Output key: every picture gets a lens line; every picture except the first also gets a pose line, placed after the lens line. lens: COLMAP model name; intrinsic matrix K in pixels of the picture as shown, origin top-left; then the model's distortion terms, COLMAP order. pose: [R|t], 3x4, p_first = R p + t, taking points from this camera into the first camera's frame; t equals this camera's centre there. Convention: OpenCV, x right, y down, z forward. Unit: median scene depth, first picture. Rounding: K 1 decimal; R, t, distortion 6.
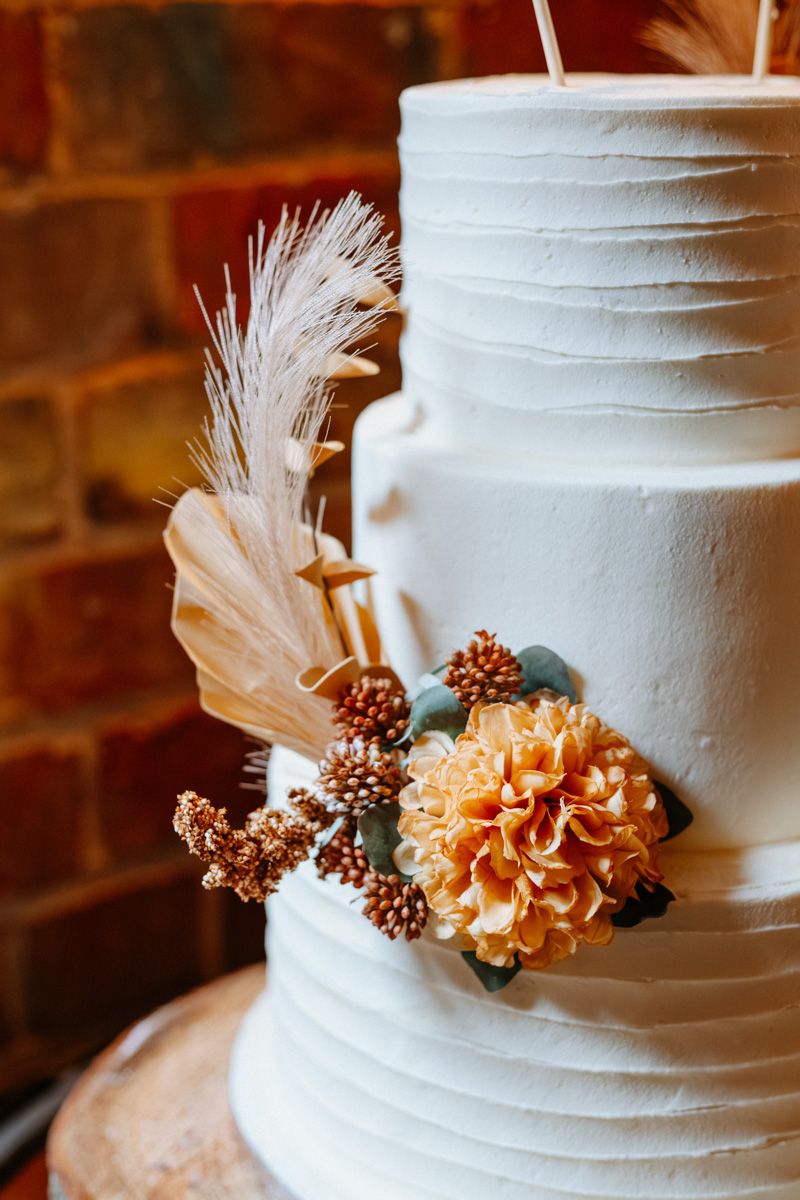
lens RADIAL K [[1797.4, 0, 396.9], [0, 1797.4, 545.9], [0, 0, 1]] dist [-0.040968, 0.000000]
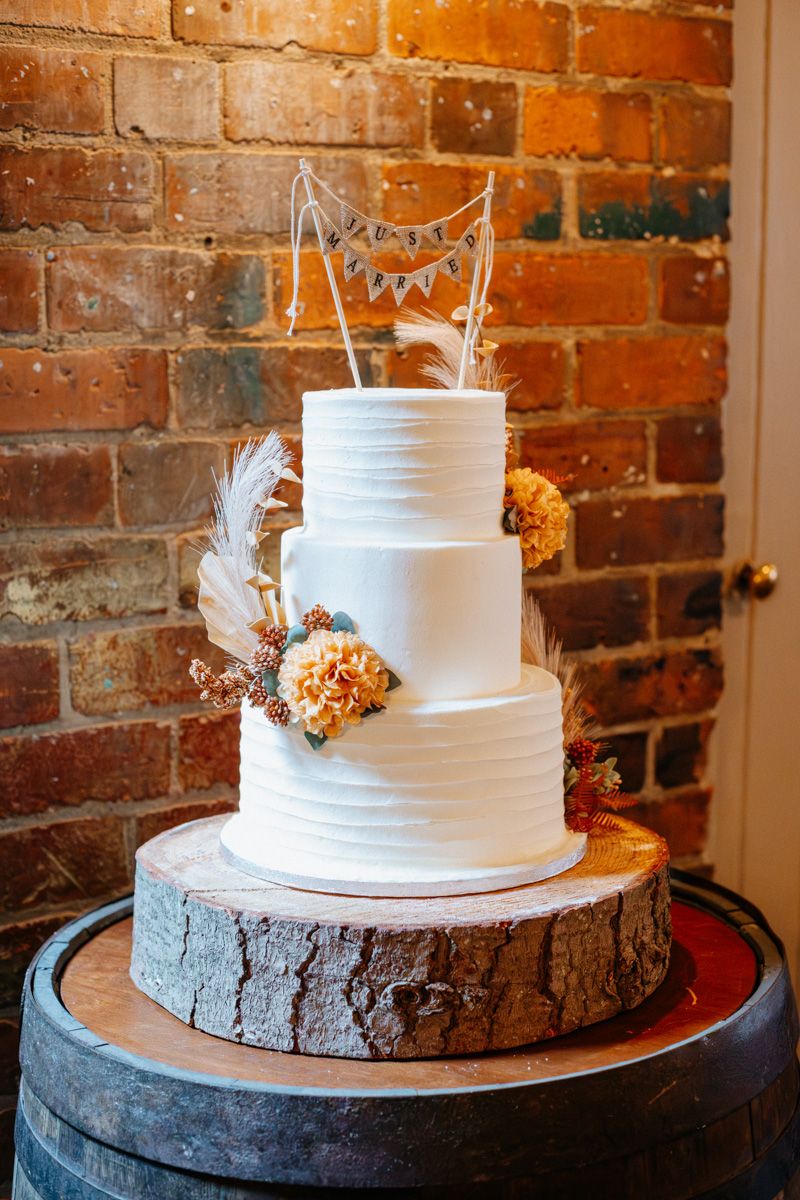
lens RADIAL K [[1797.4, 0, 400.2], [0, 1797.4, 600.2], [0, 0, 1]] dist [-0.040968, 0.000000]
pose [[0.995719, 0.022502, -0.089653, 0.387461], [-0.034580, 0.990170, -0.135527, 0.377824], [0.085722, 0.138046, 0.986709, -1.461199]]
